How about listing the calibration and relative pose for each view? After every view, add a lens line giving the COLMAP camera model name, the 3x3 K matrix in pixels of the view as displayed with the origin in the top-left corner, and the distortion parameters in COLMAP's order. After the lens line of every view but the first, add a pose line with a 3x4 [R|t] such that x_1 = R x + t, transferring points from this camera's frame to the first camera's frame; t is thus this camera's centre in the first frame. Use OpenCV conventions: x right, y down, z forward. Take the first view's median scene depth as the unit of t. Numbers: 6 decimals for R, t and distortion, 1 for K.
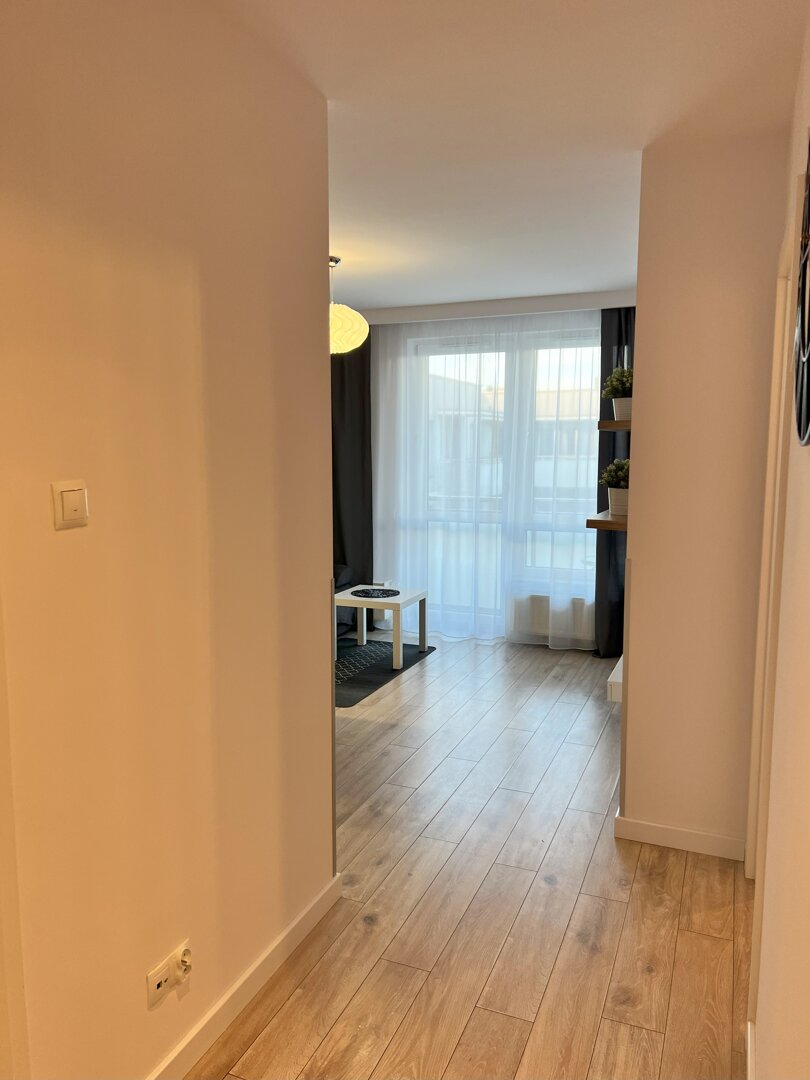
lens RADIAL K [[814.8, 0, 404.9], [0, 814.8, 541.5], [0, 0, 1]] dist [0.025677, -0.031348]
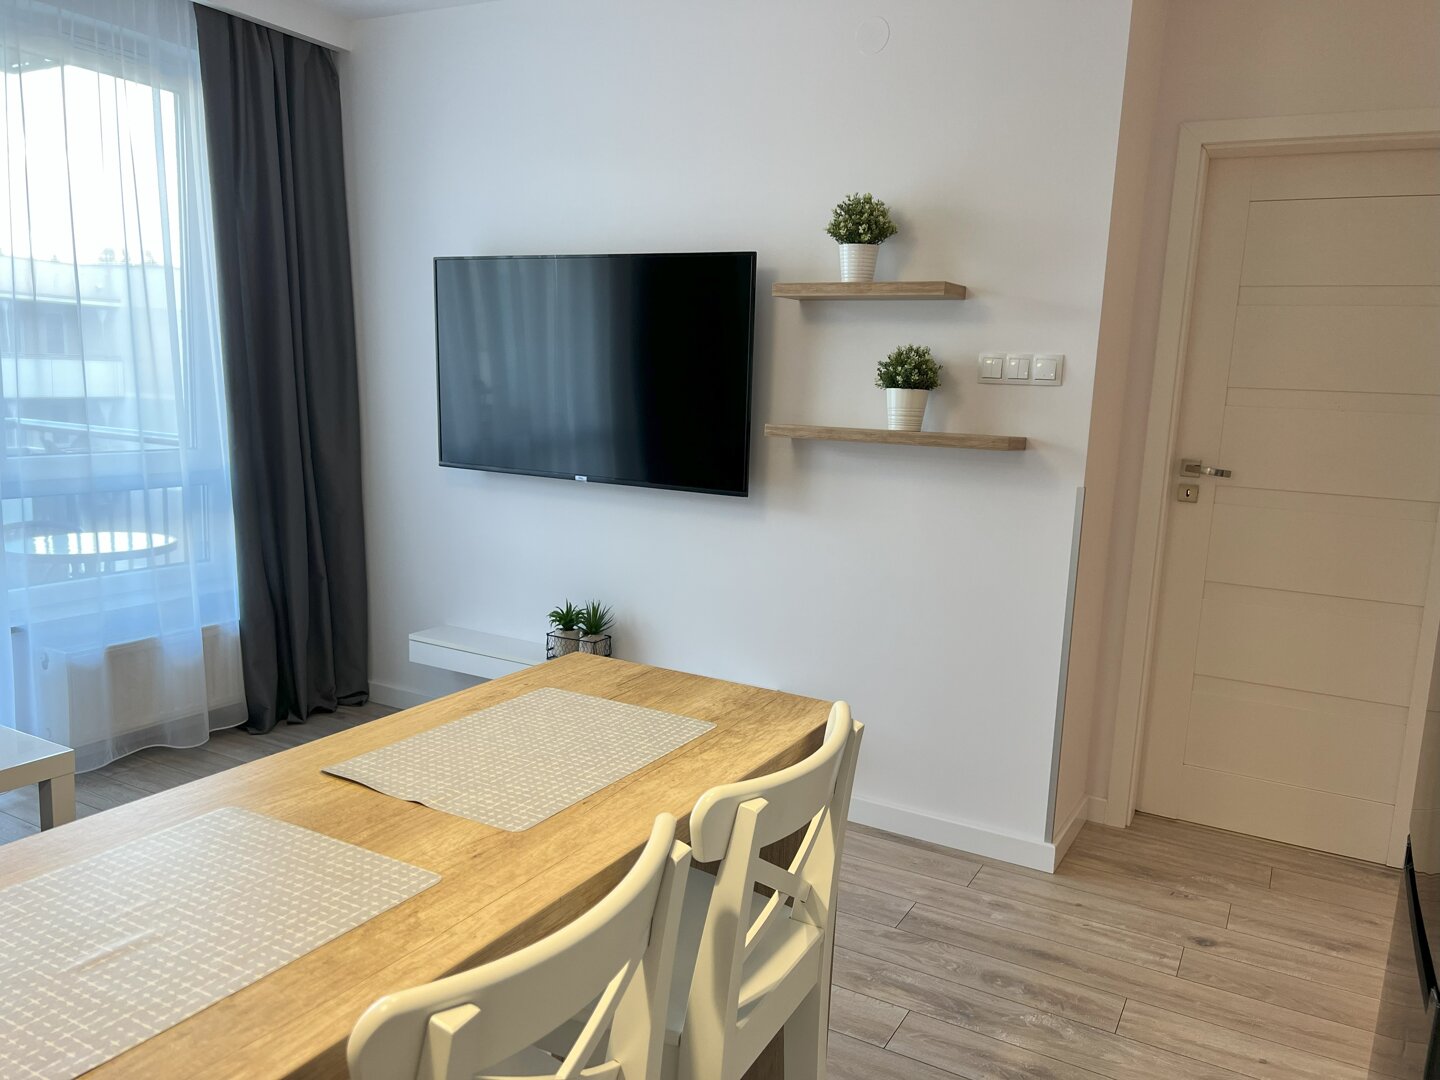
lens RADIAL K [[1086.3, 0, 723.8], [0, 1086.3, 538.3], [0, 0, 1]] dist [0.025677, -0.031348]
pose [[0.129269, -0.137405, 0.982043, -0.384282], [0.071523, 0.989065, 0.128973, -0.044959], [-0.989027, 0.053566, 0.137683, 0.630667]]
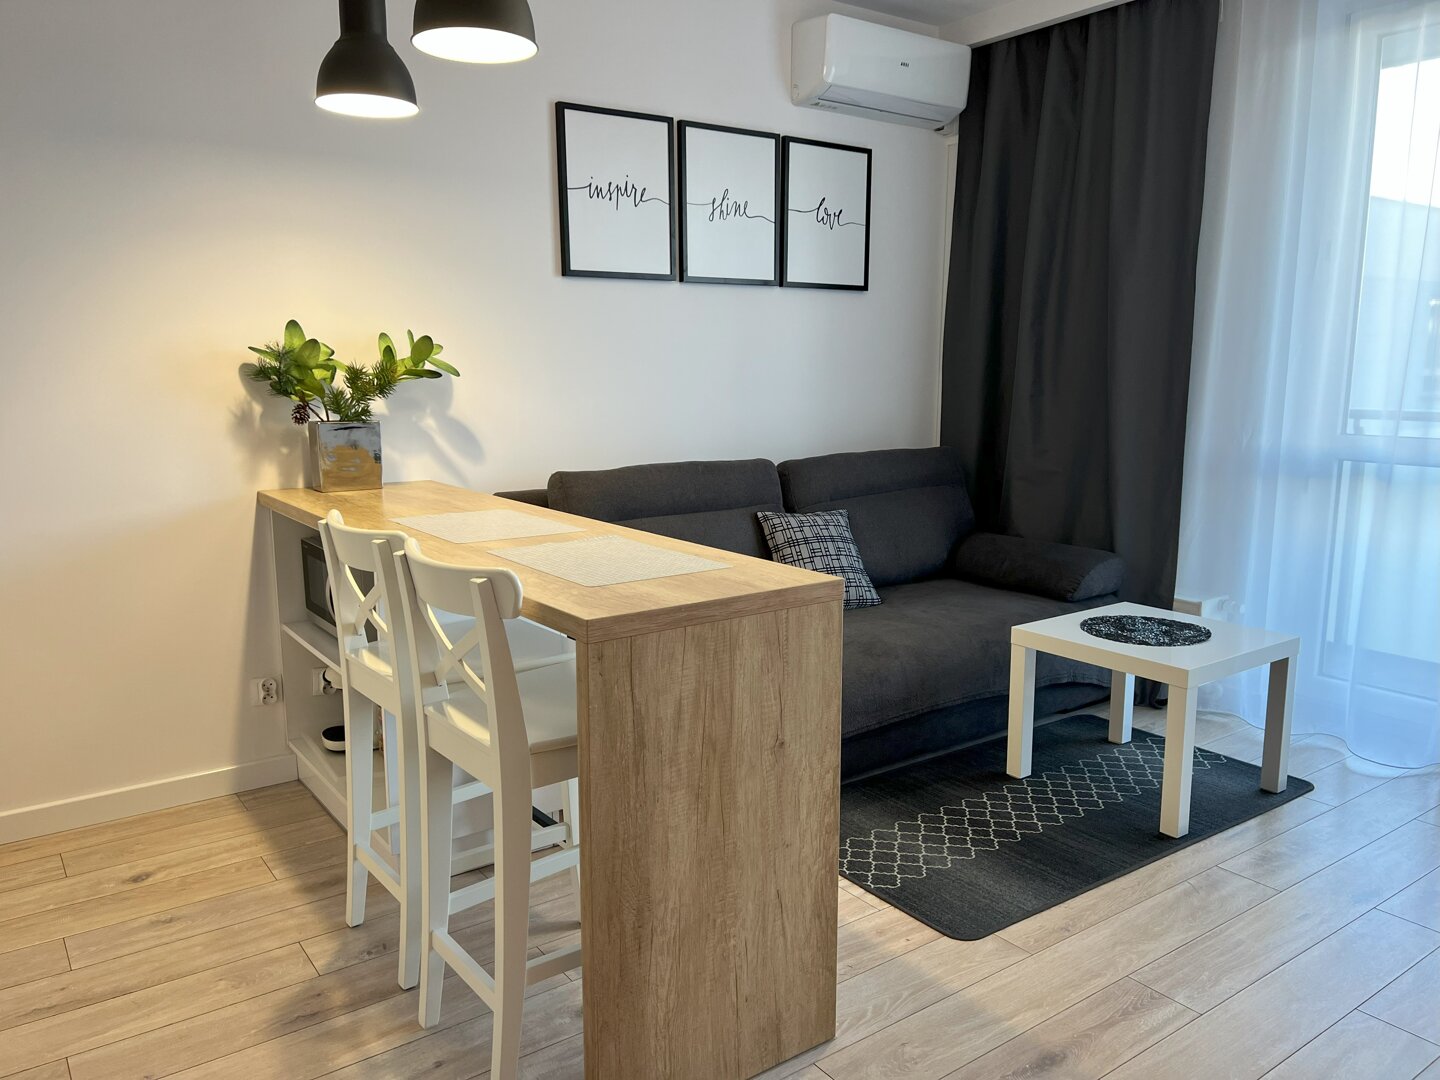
lens RADIAL K [[1086.3, 0, 731.4], [0, 1086.3, 550.8], [0, 0, 1]] dist [0.025677, -0.031348]
pose [[0.846240, 0.090808, -0.525007, 0.067610], [-0.060136, 0.995351, 0.075231, -0.003264], [0.529398, -0.032092, 0.847766, 0.423295]]
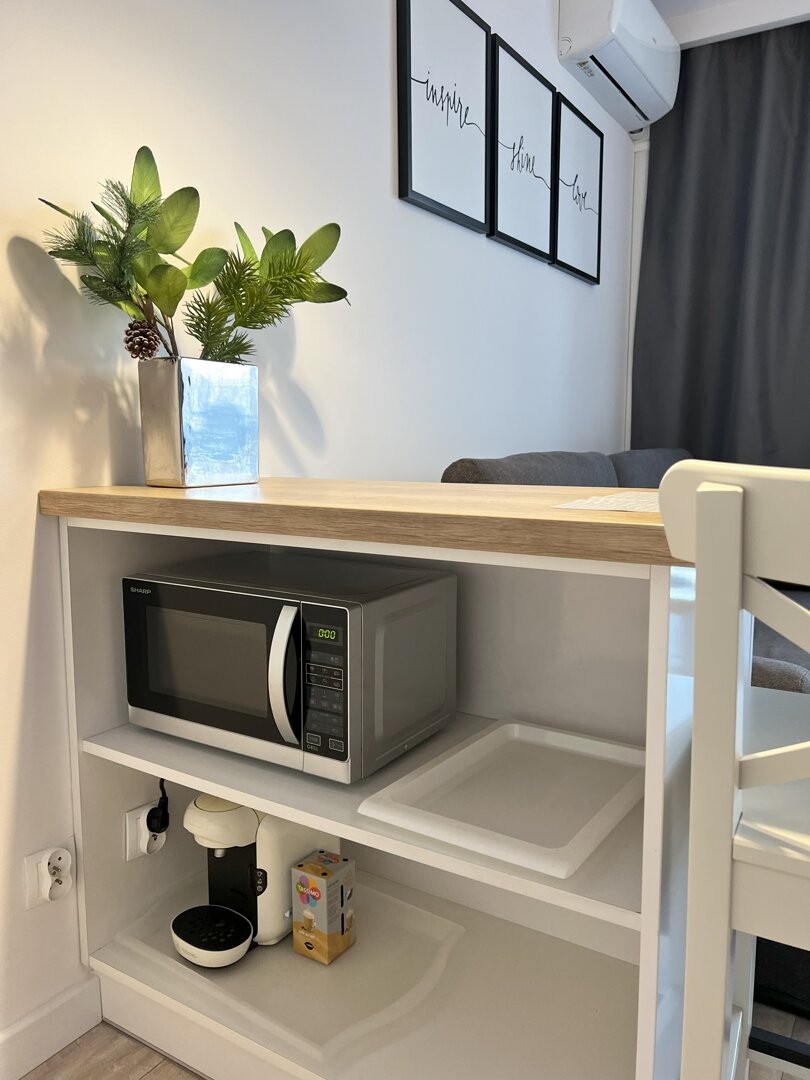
lens RADIAL K [[814.8, 0, 404.7], [0, 814.8, 538.7], [0, 0, 1]] dist [0.025677, -0.031348]
pose [[0.981667, 0.020913, -0.189455, -0.288281], [-0.018831, 0.999741, 0.012783, 0.030180], [0.189673, -0.008981, 0.981806, 0.571250]]
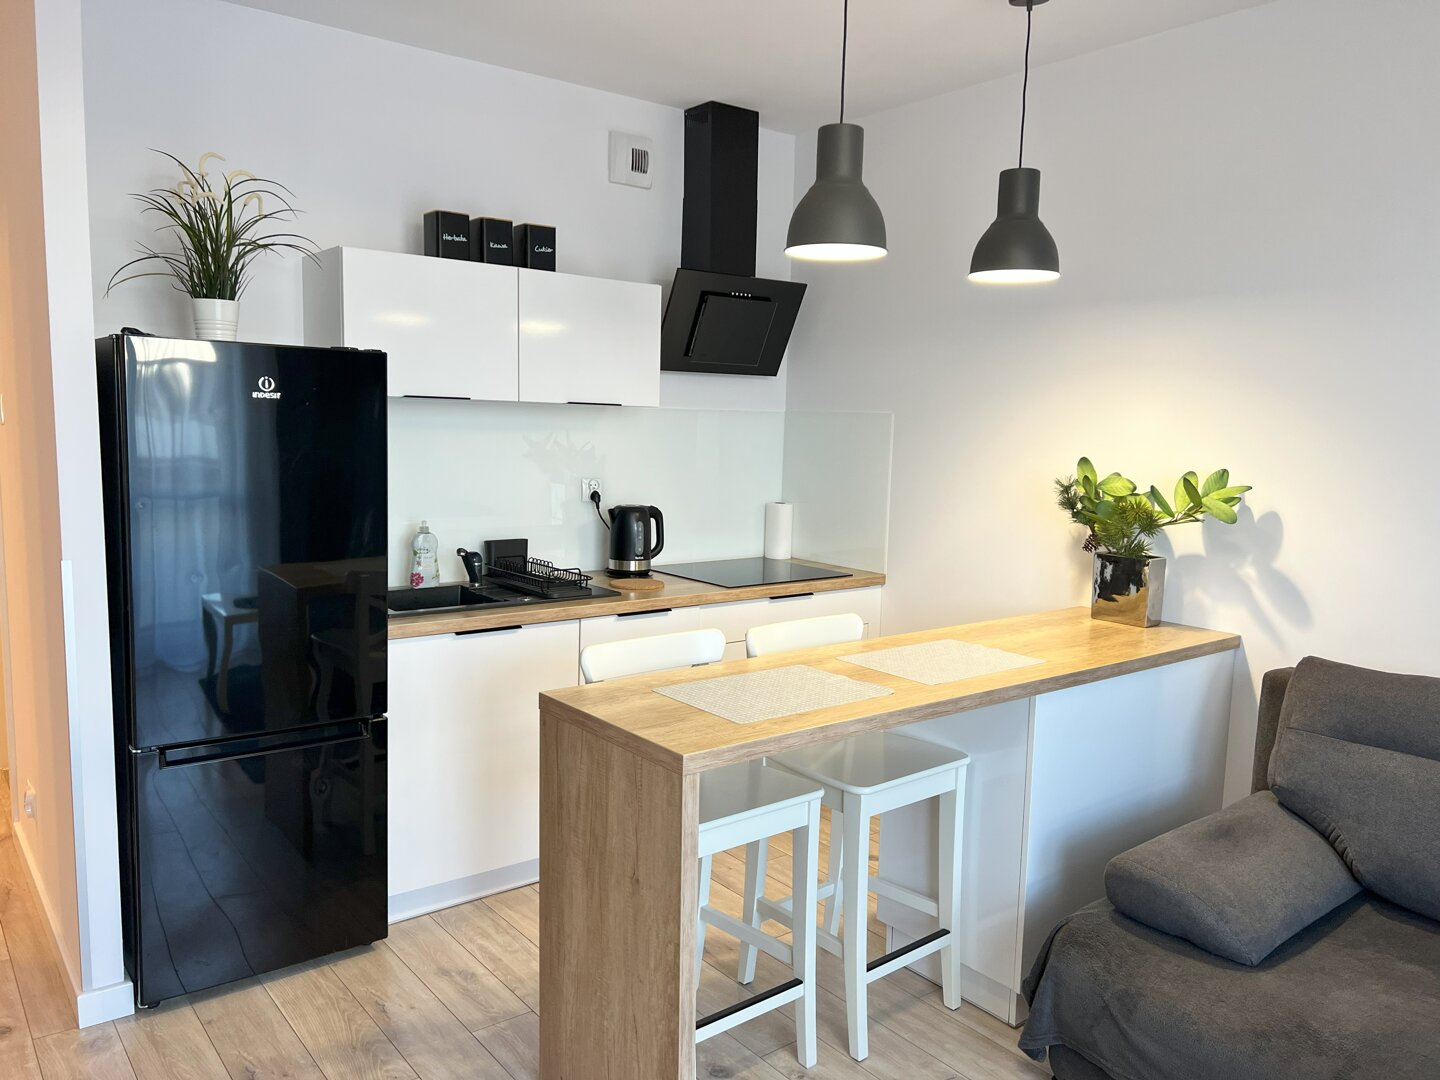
lens RADIAL K [[1086.3, 0, 715.6], [0, 1086.3, 547.0], [0, 0, 1]] dist [0.025677, -0.031348]
pose [[-0.507985, 0.093044, -0.856326, 0.191741], [-0.123207, 0.976078, 0.179144, -0.092483], [0.852509, 0.196508, -0.484369, 0.873865]]
